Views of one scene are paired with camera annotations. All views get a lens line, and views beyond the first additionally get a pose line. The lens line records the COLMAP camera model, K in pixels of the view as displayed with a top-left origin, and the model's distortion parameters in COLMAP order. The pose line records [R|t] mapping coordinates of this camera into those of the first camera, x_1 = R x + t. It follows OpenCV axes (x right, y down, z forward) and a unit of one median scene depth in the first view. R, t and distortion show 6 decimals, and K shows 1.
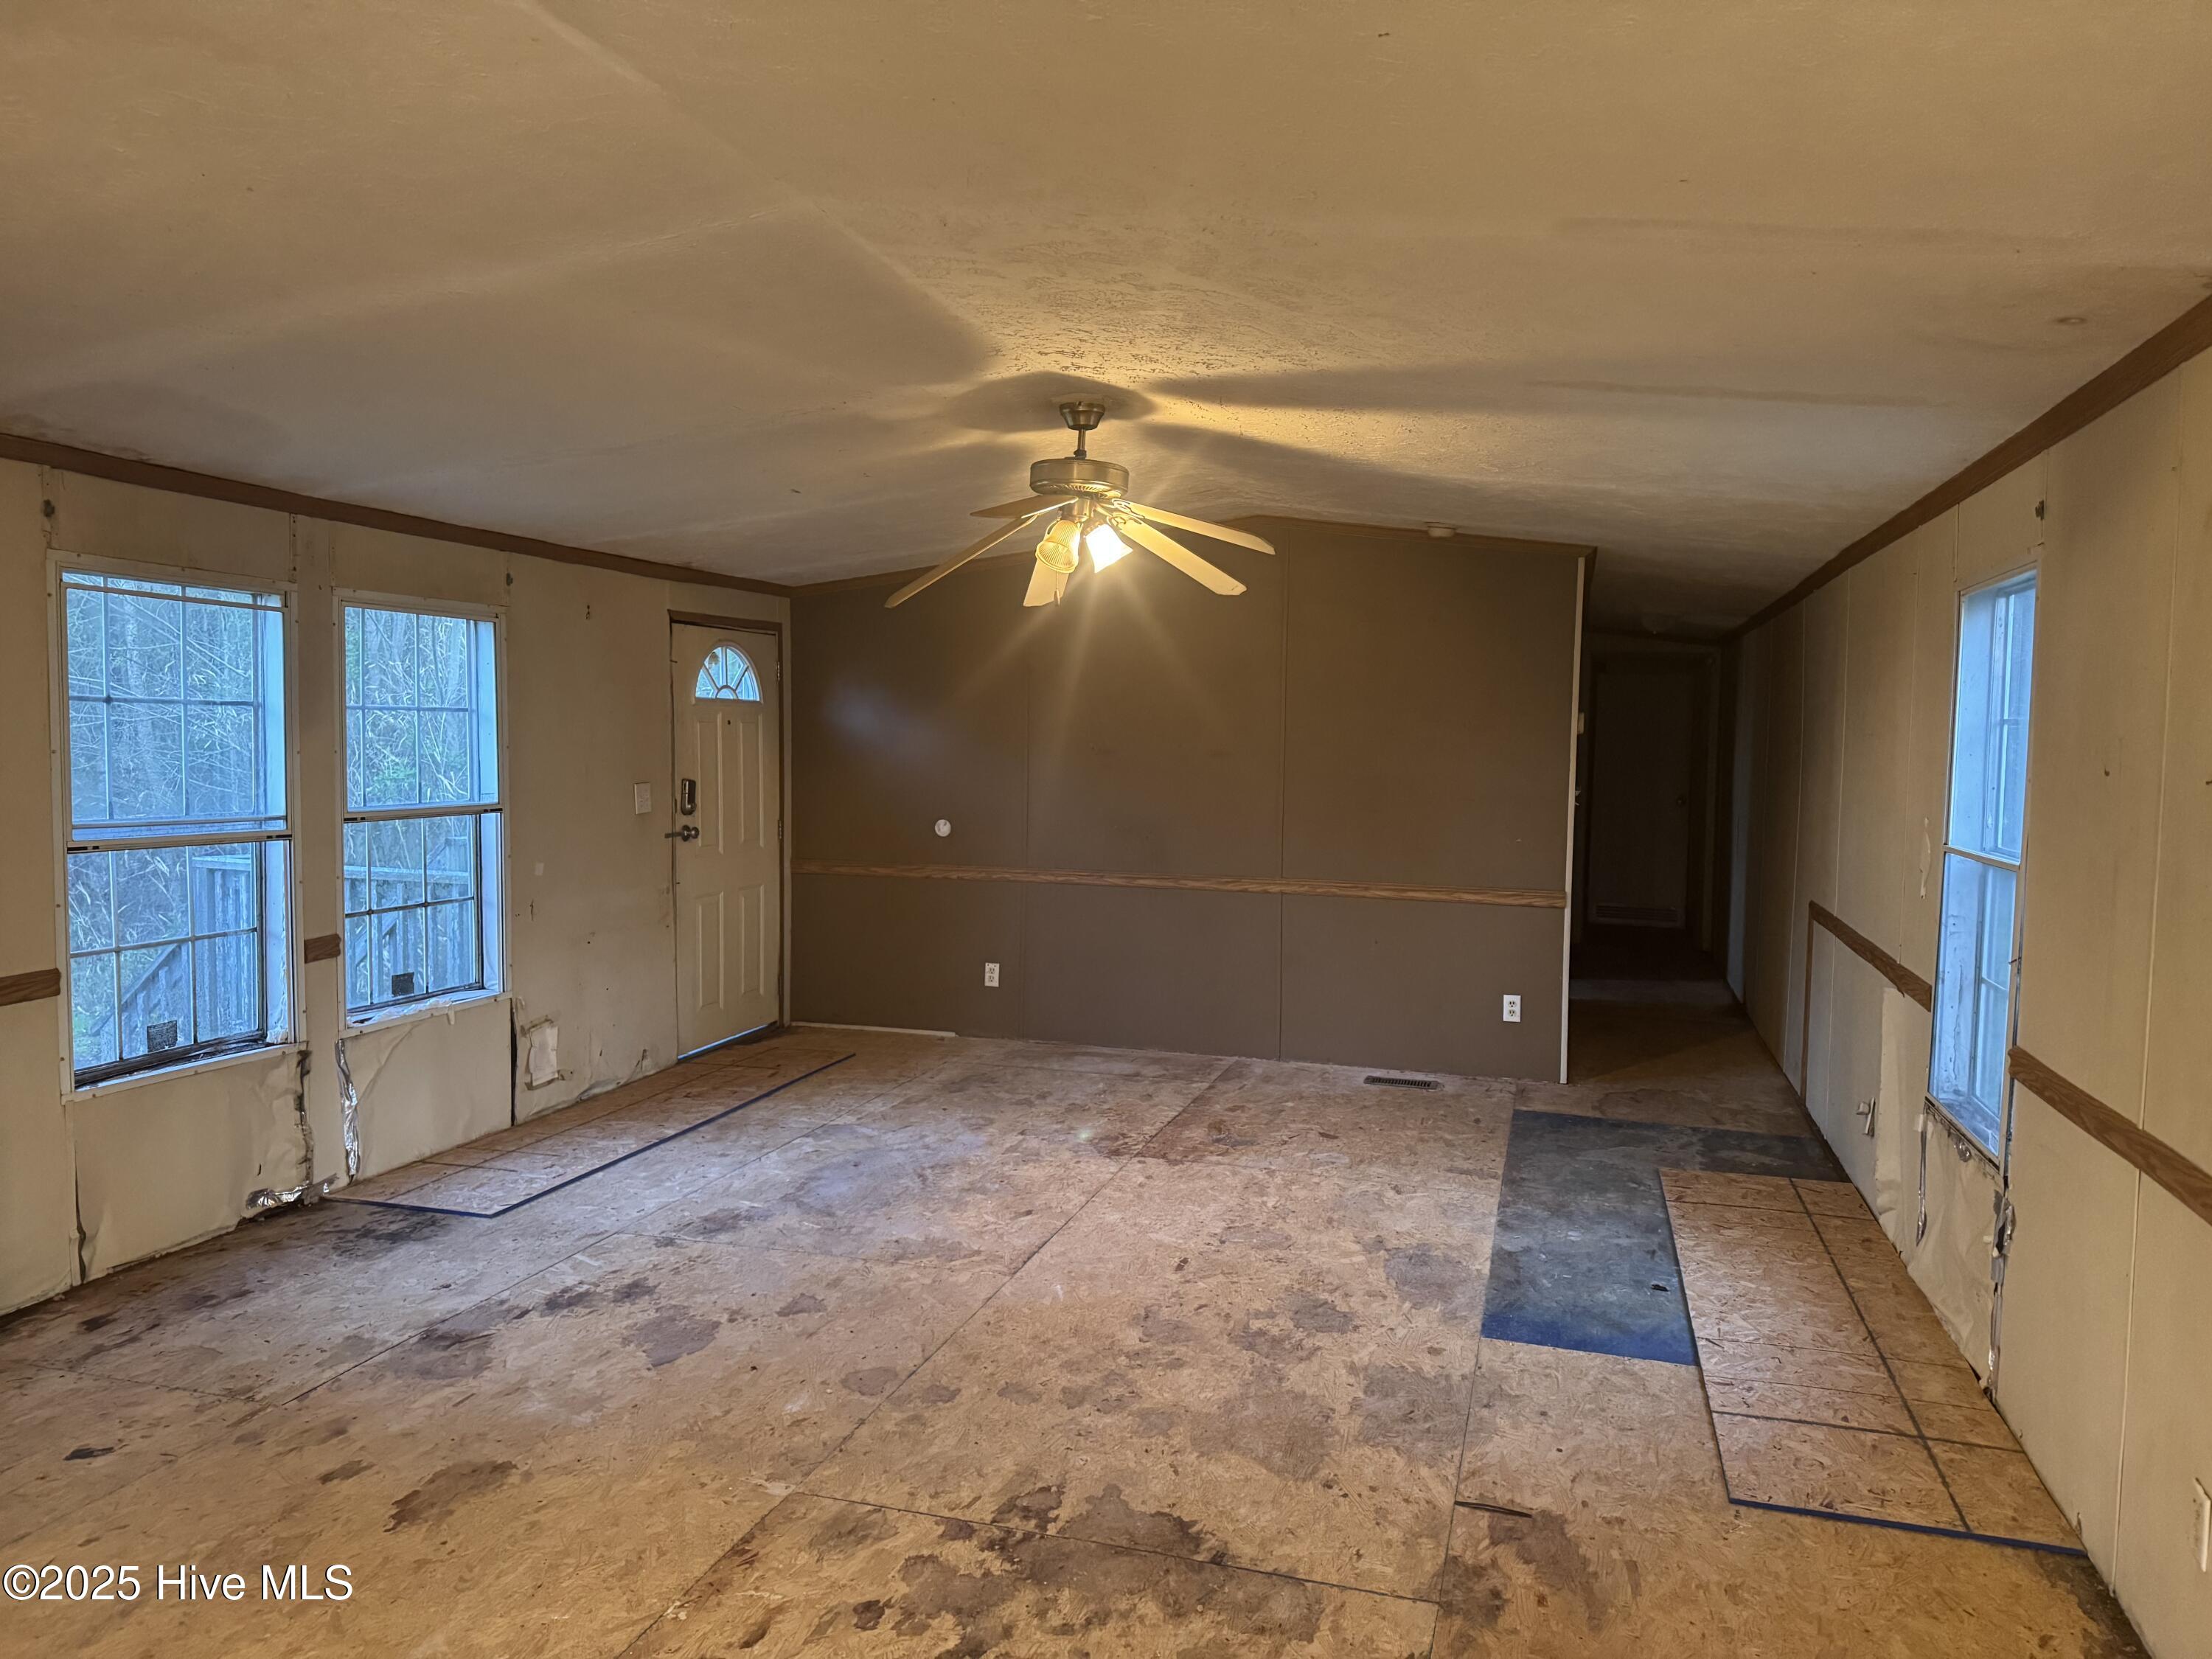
lens RADIAL K [[1548.1, 0, 1106.0], [0, 1548.1, 829.5], [0, 0, 1]] dist [0.008848, 0.002699]
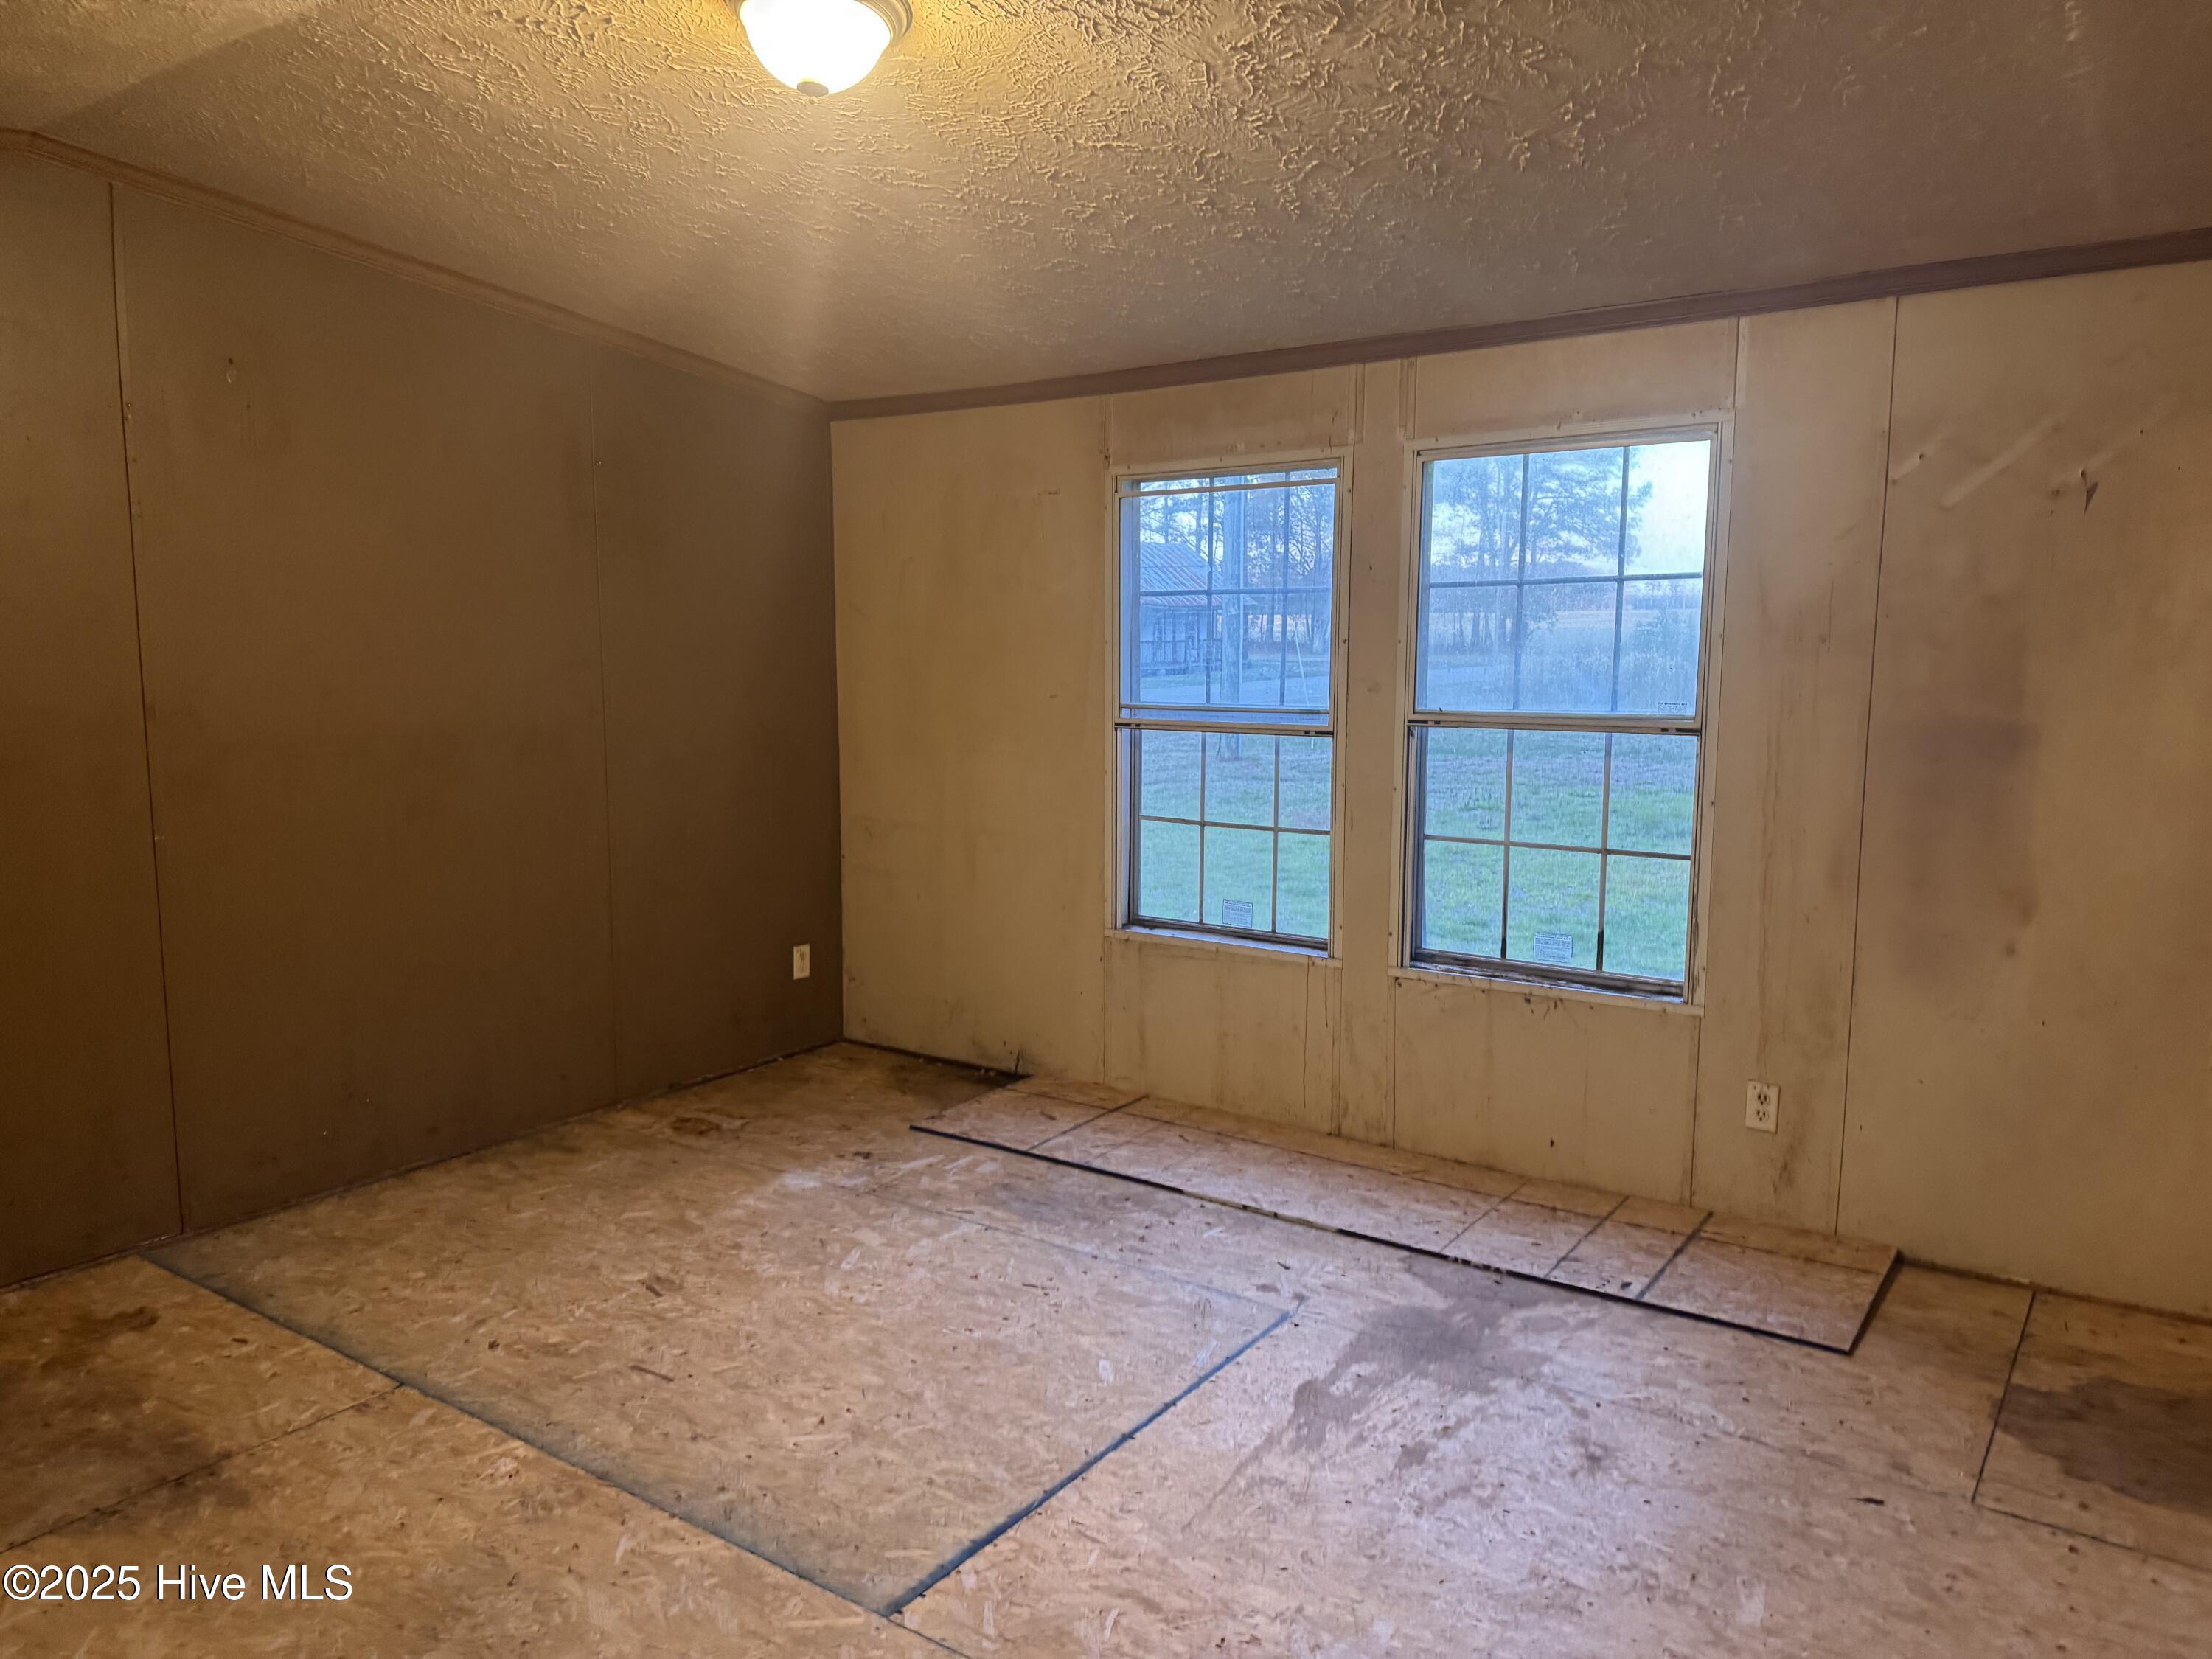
lens RADIAL K [[1548.1, 0, 1106.0], [0, 1548.1, 829.5], [0, 0, 1]] dist [0.008848, 0.002699]
pose [[-0.322272, 0.097819, -0.941580, 0.378673], [-0.056456, 0.990891, 0.122265, -0.043920], [0.944962, 0.092561, -0.313814, 1.173768]]
